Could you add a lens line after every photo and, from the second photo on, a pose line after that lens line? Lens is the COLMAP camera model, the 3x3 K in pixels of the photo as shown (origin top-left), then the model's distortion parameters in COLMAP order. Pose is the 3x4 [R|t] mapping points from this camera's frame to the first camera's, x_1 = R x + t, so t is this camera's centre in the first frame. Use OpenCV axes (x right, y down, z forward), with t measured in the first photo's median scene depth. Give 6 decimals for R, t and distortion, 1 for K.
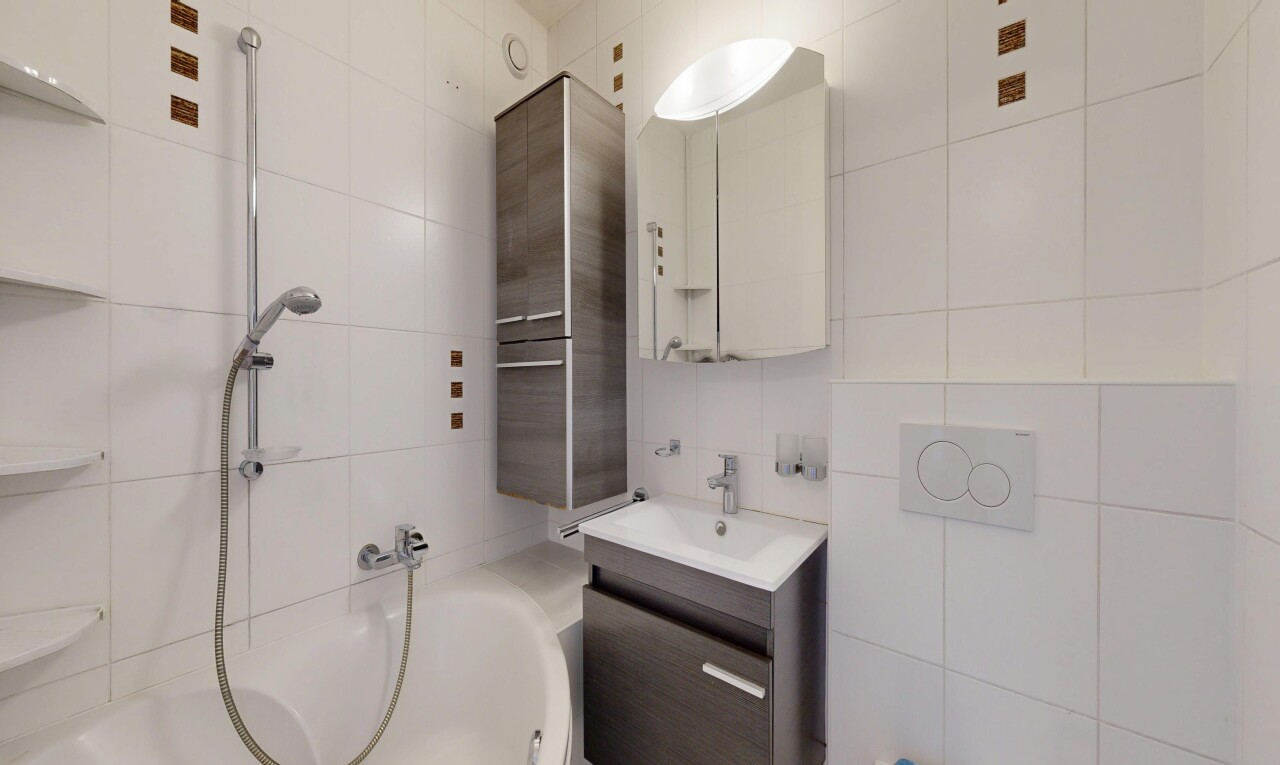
lens RADIAL K [[430.9, 0, 640.0], [0, 430.9, 382.5], [0, 0, 1]] dist [0.001491, 0.000056]
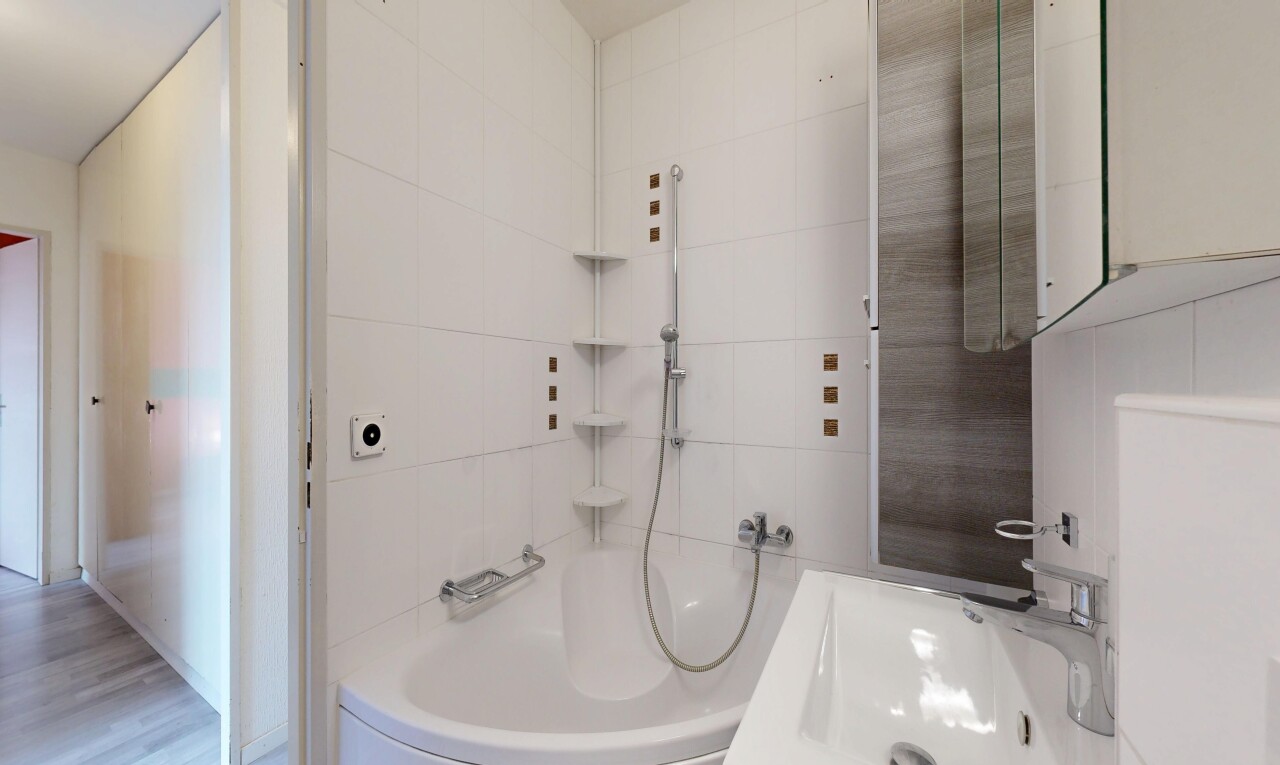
lens RADIAL K [[430.9, 0, 640.0], [0, 430.9, 382.5], [0, 0, 1]] dist [0.001491, 0.000056]
pose [[0.147537, -0.001269, -0.989056, 0.477003], [0.003420, 0.999994, -0.000773, -0.011873], [0.989051, -0.003269, 0.147540, 0.466638]]
